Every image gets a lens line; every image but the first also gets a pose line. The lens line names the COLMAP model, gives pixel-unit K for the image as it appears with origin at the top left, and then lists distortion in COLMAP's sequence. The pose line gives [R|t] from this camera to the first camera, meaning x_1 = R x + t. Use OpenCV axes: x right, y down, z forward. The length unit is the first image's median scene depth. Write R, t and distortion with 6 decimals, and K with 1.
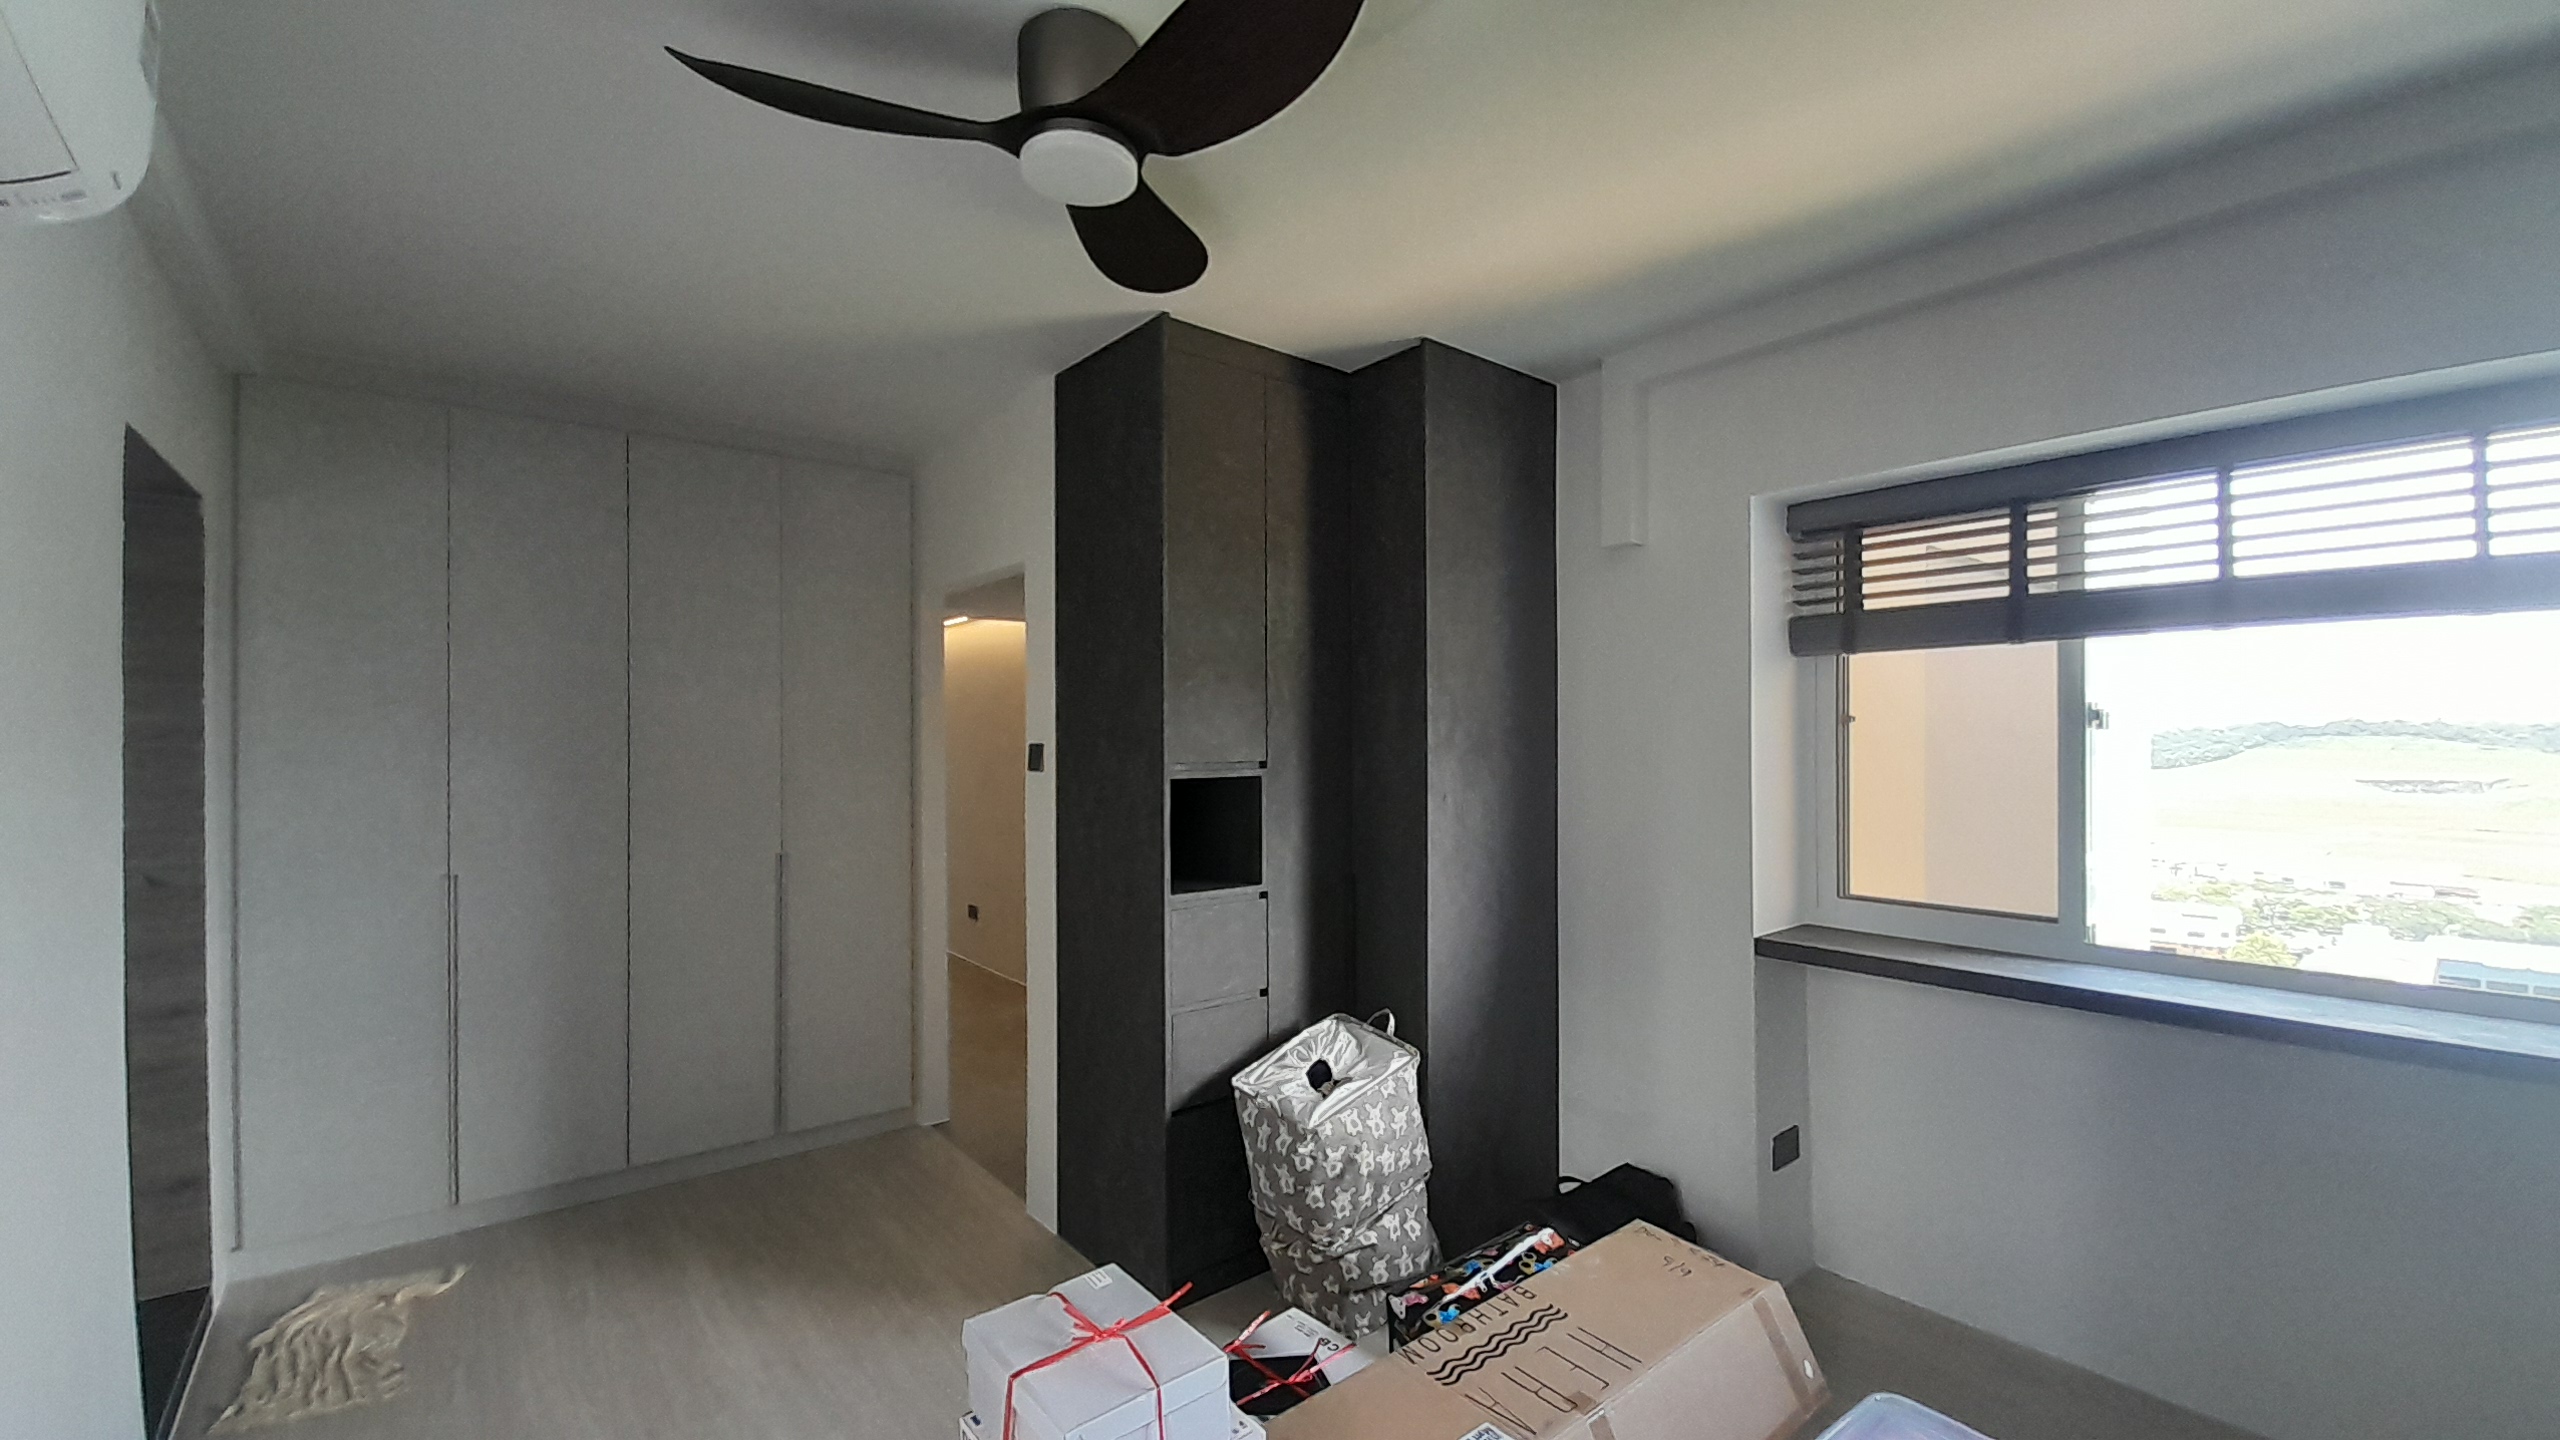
lens RADIAL K [[999.6, 0, 1274.1], [0, 999.6, 733.0], [0, 0, 1]] dist [0.001589, -0.007914]
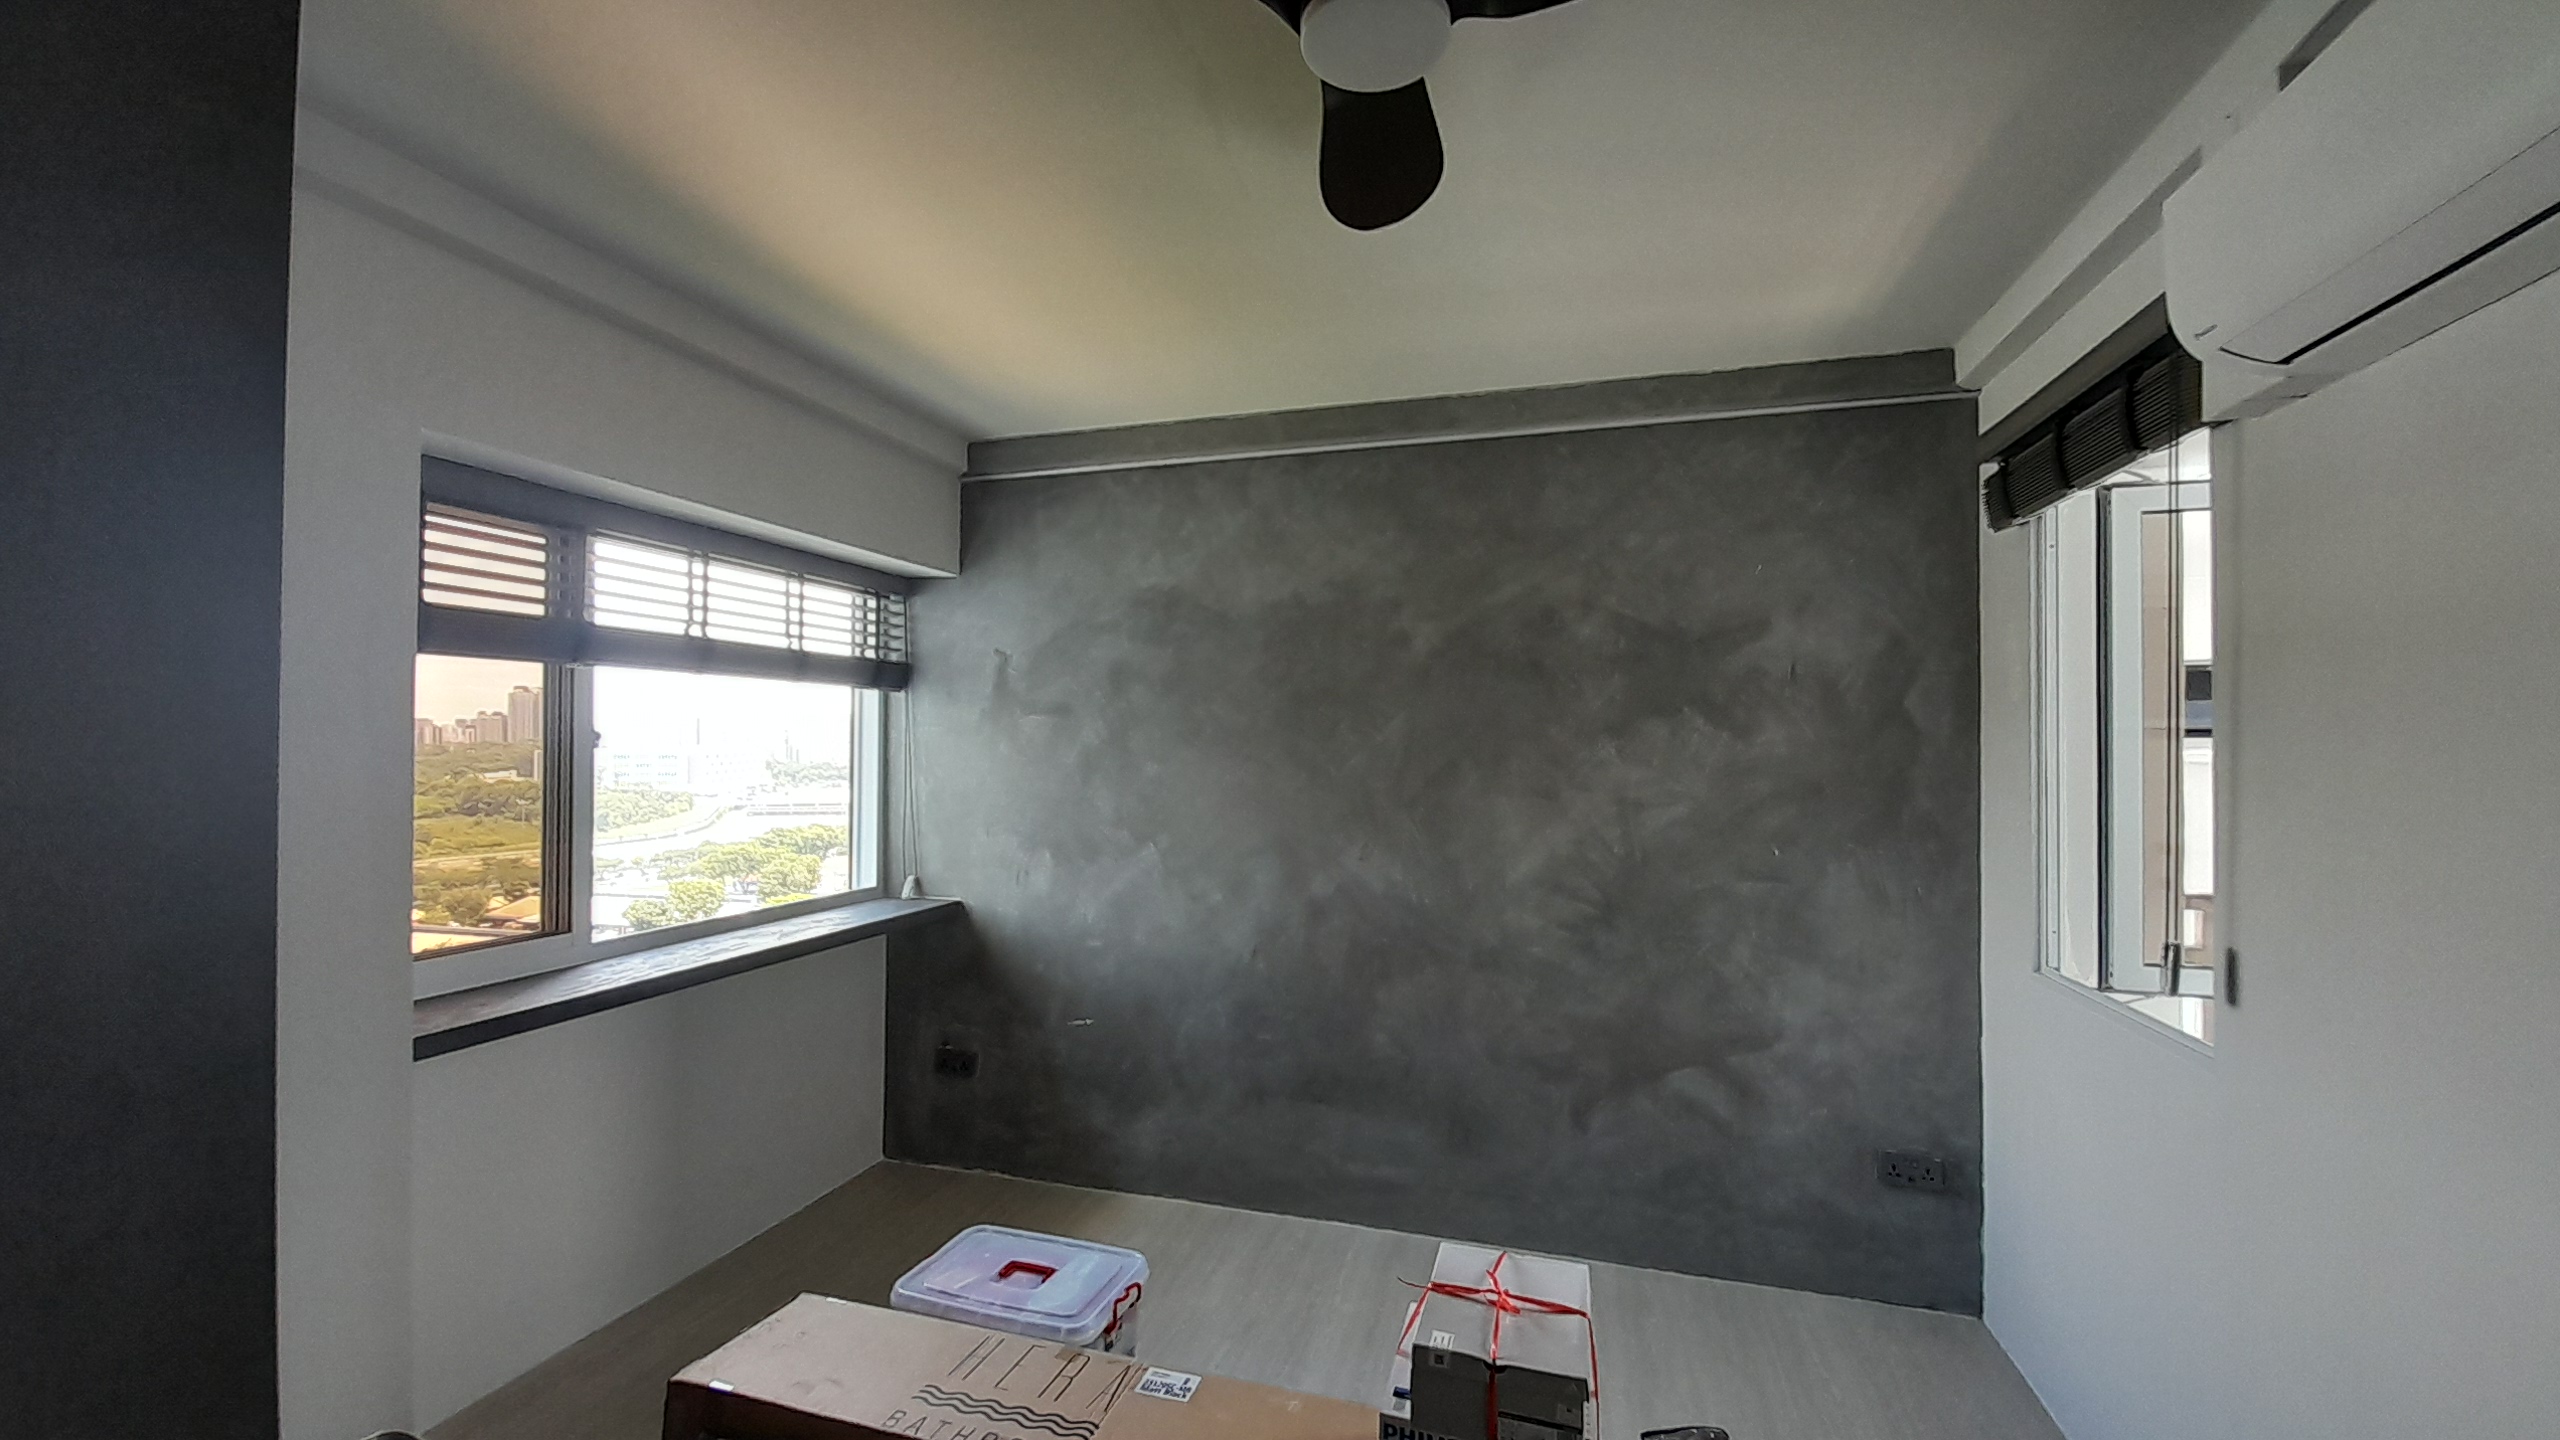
lens RADIAL K [[999.6, 0, 1274.1], [0, 999.6, 733.0], [0, 0, 1]] dist [0.001589, -0.007914]
pose [[-0.546839, 0.008566, 0.837194, -0.520014], [-0.007569, 0.999856, -0.015175, -0.010569], [-0.837204, -0.014635, -0.546695, 0.972742]]
